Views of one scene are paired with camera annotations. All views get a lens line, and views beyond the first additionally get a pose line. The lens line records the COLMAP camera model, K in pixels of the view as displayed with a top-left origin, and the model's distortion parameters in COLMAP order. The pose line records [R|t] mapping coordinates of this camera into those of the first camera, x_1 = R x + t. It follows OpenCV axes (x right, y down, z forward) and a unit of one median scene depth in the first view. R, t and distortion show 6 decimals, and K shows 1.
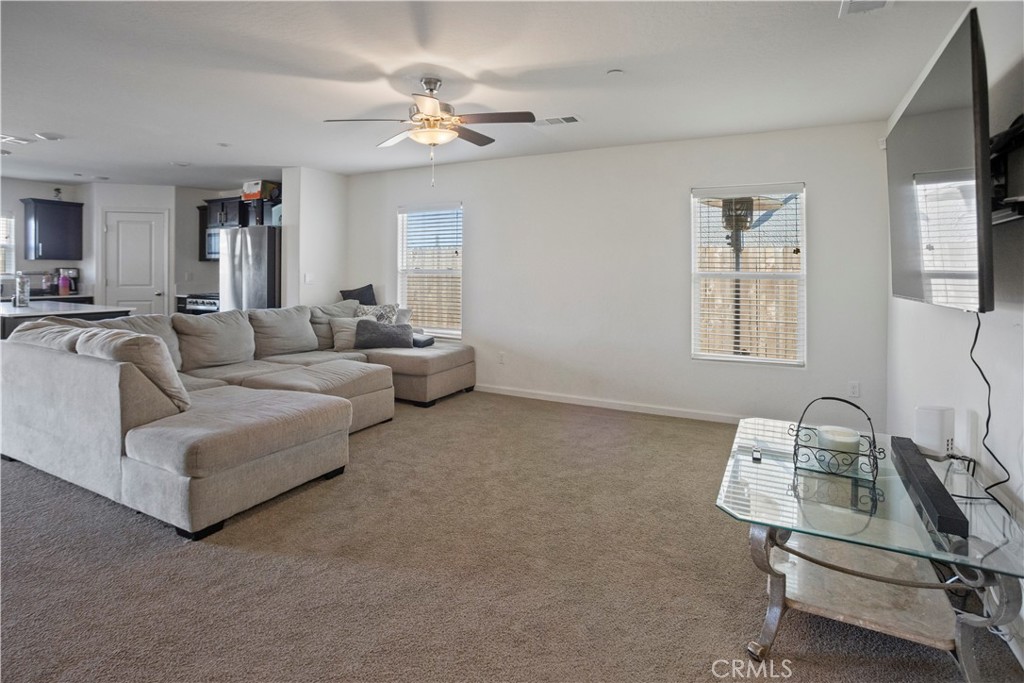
lens RADIAL K [[521.0, 0, 506.2], [0, 521.0, 271.8], [0, 0, 1]] dist [-0.045585, 0.013694]
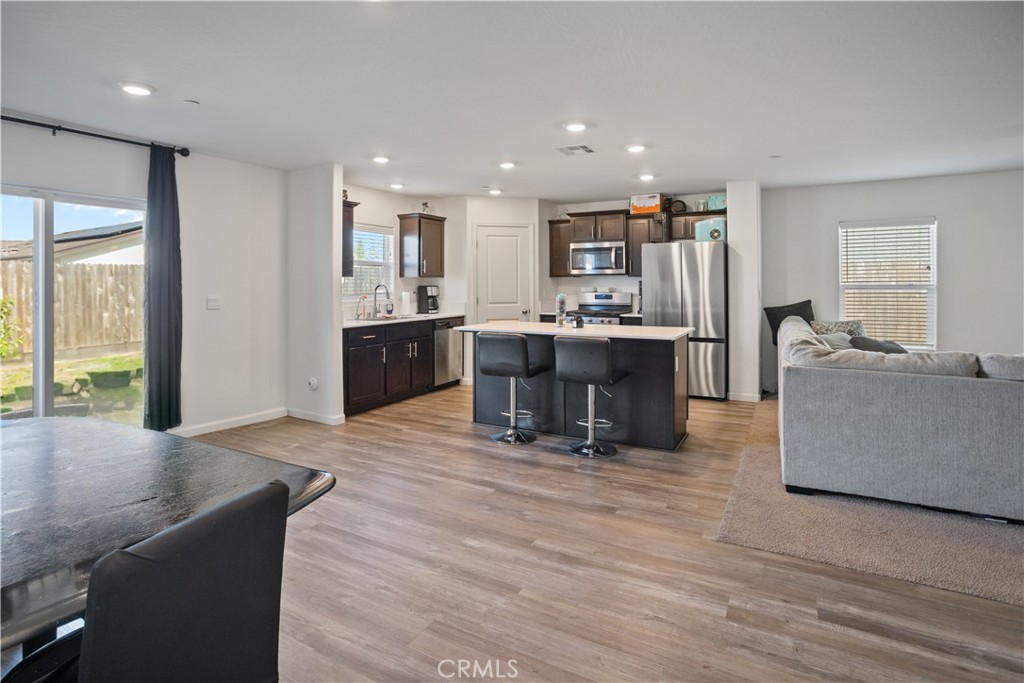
lens RADIAL K [[521.0, 0, 483.2], [0, 521.0, 274.2], [0, 0, 1]] dist [-0.045585, 0.013694]
pose [[0.999616, -0.009436, -0.026056, -0.752791], [0.009029, 0.999836, -0.015683, -0.012933], [0.026200, 0.015442, 0.999537, 0.020095]]
